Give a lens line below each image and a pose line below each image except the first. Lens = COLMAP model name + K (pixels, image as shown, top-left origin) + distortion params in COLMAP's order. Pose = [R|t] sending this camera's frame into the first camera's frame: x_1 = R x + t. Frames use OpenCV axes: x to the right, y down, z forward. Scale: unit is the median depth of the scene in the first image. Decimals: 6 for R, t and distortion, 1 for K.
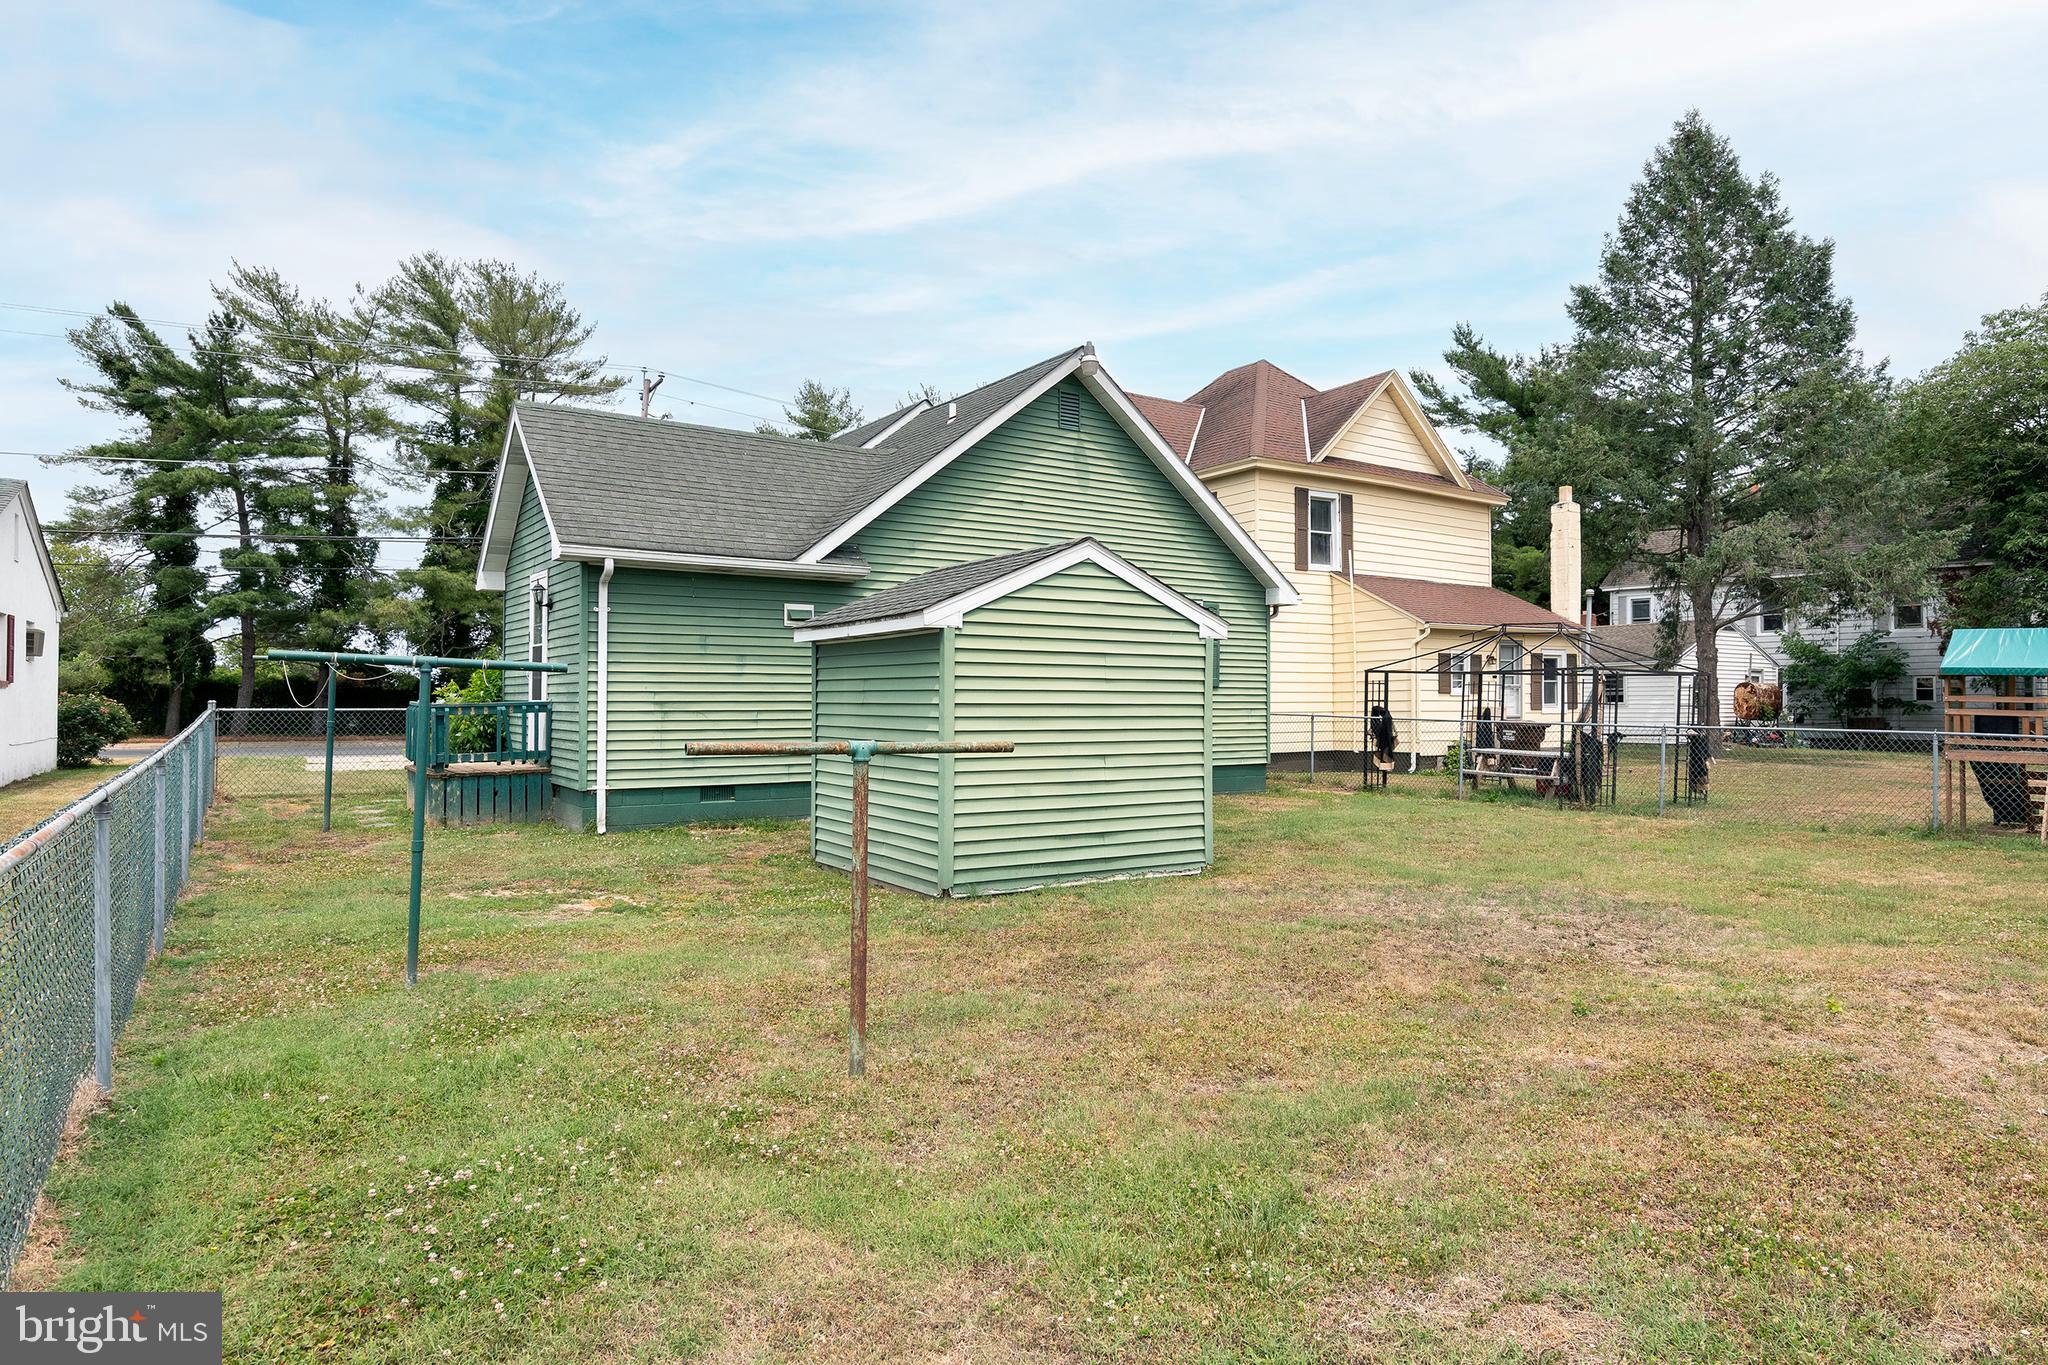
lens RADIAL K [[1185.9, 0, 1024.0], [0, 1185.9, 682.5], [0, 0, 1]] dist [0.004931, 0.000592]
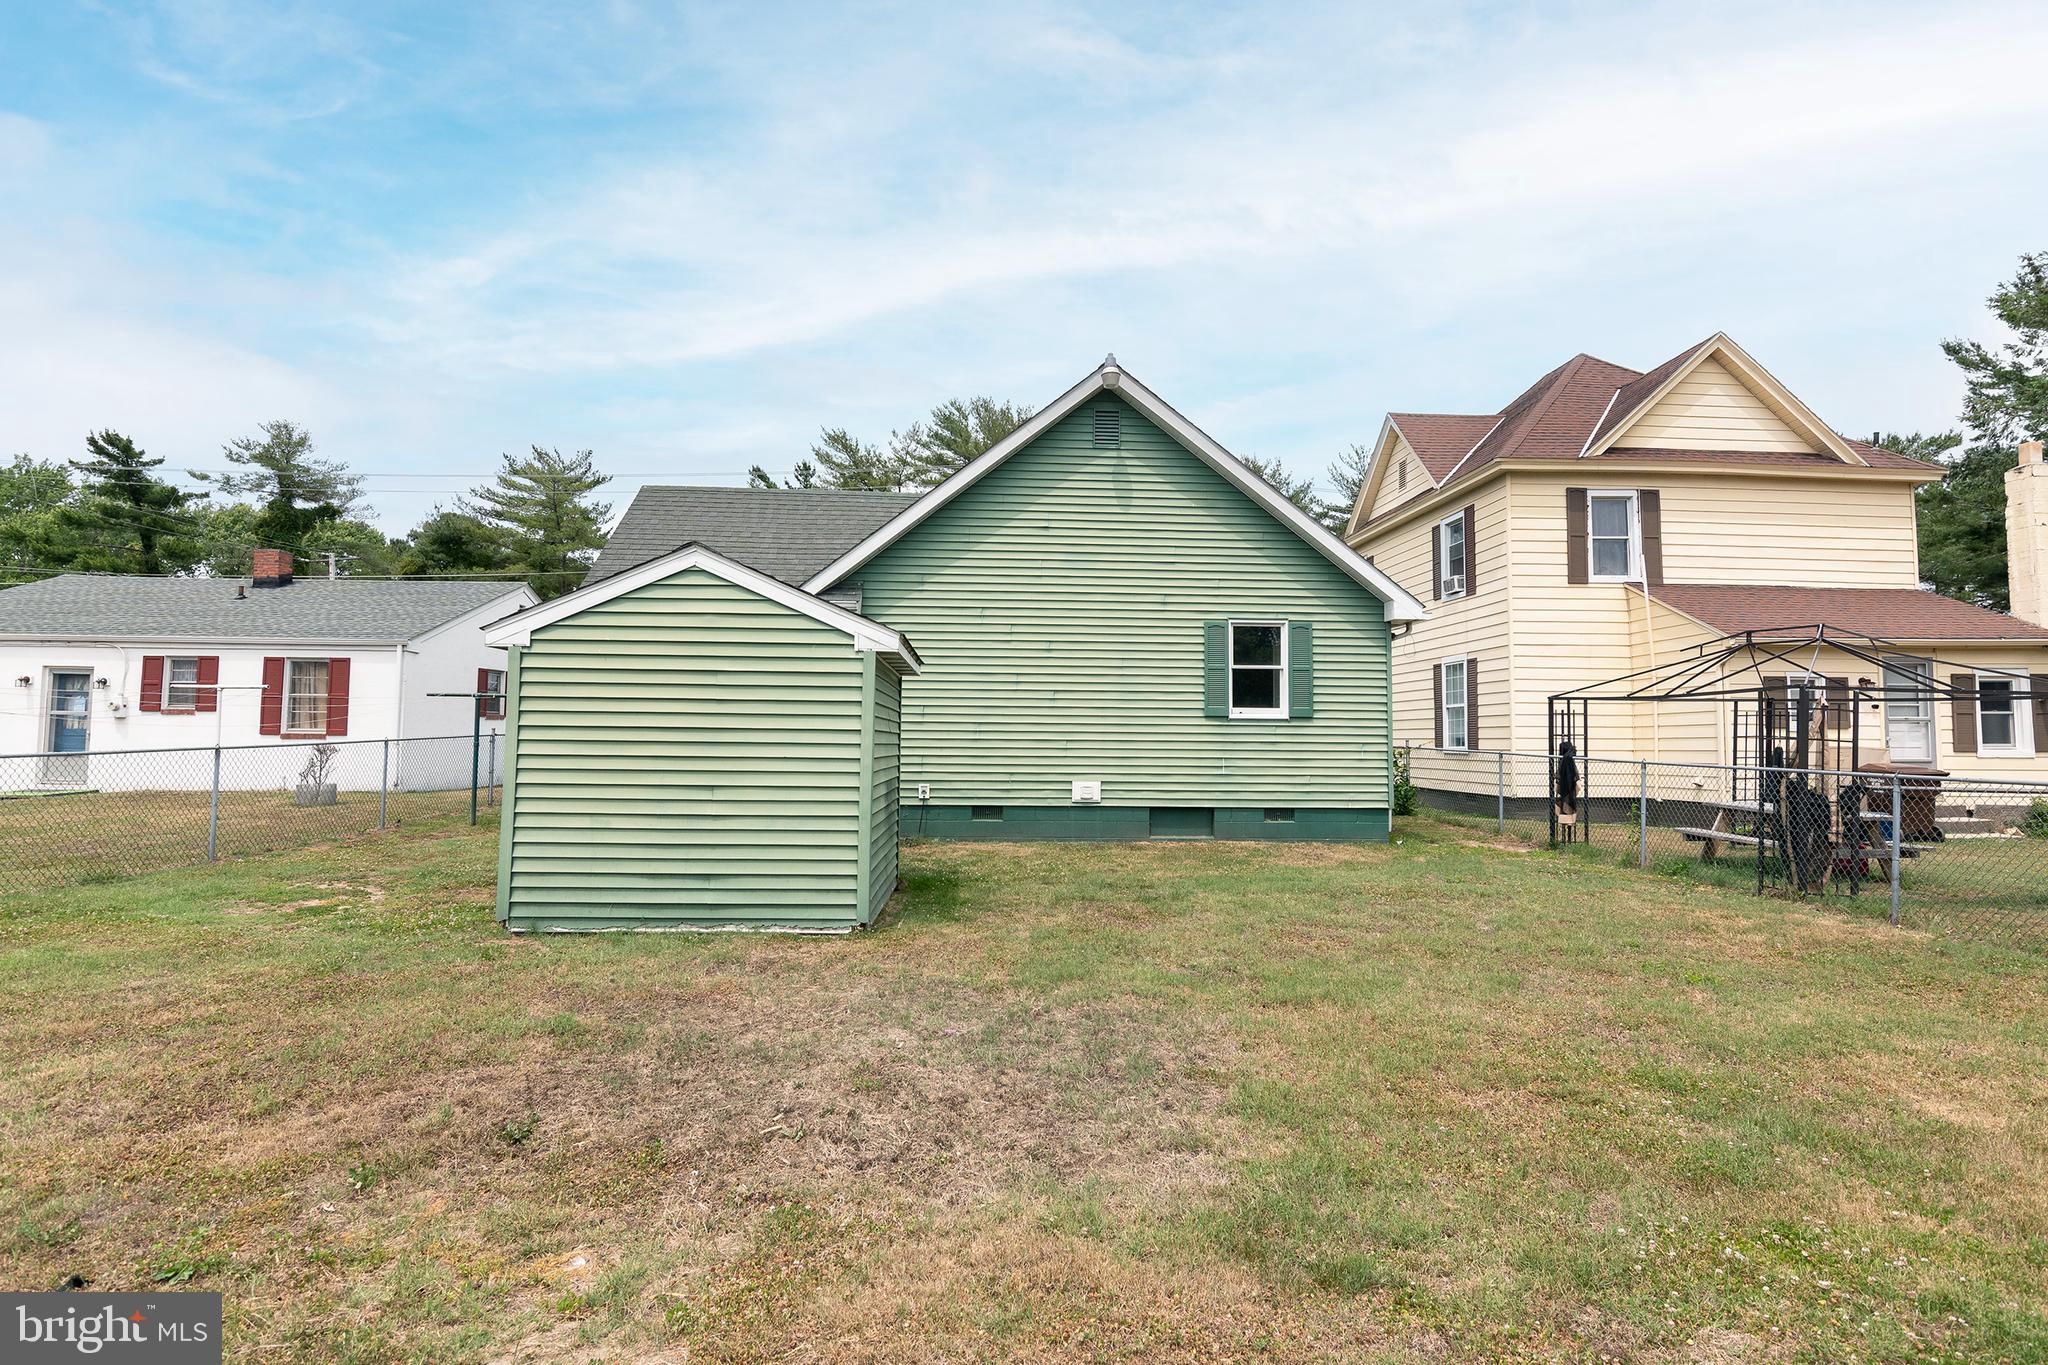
lens RADIAL K [[985.1, 0, 1016.0], [0, 985.1, 675.3], [0, 0, 1]] dist [-0.002719, -0.000423]
pose [[0.857465, -0.023274, -0.514015, 0.245291], [-0.000787, 0.998916, -0.046542, 0.004553], [0.514541, 0.040312, 0.856517, 0.185485]]
